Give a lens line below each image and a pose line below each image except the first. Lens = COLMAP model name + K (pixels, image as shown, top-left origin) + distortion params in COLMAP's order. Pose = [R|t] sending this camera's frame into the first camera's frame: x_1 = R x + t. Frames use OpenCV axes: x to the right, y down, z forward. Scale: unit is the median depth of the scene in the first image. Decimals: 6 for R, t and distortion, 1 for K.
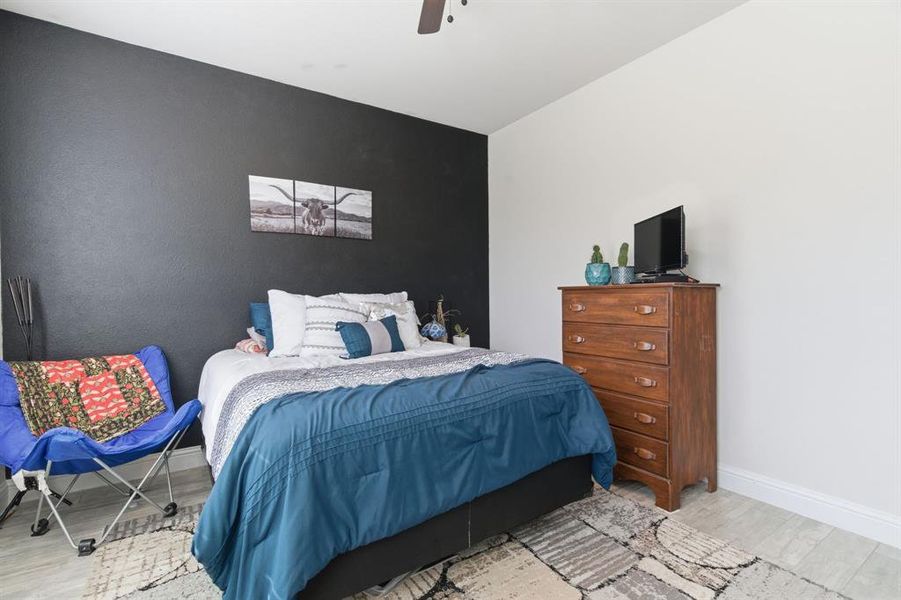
lens RADIAL K [[414.0, 0, 446.3], [0, 414.0, 296.2], [0, 0, 1]] dist [0.001834, -0.000163]
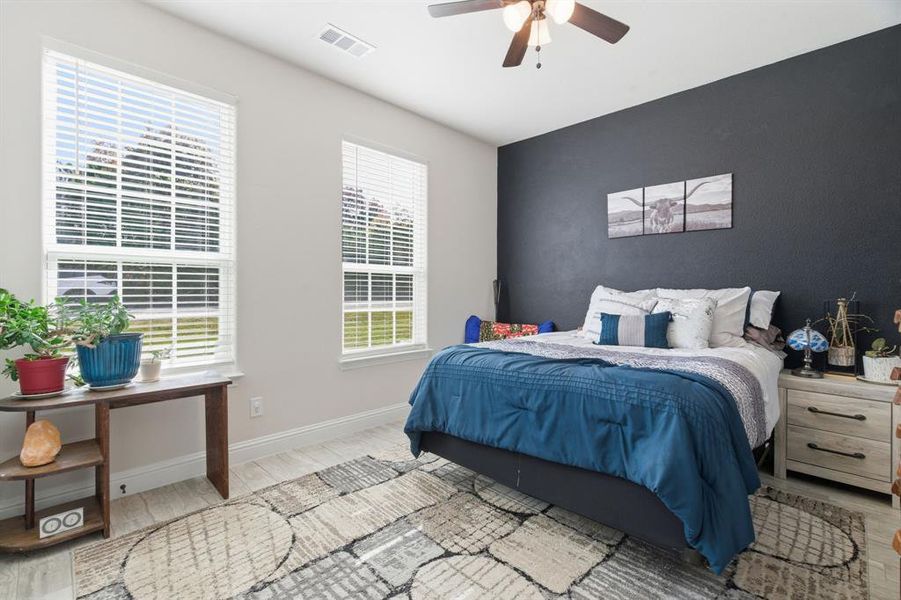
lens RADIAL K [[402.6, 0, 449.1], [0, 402.6, 294.8], [0, 0, 1]] dist [-0.001687, -0.000297]
pose [[0.212526, 0.019838, -0.976954, 0.583681], [-0.010124, 0.999785, 0.018099, -0.004533], [0.977103, 0.006044, 0.212681, 0.258346]]
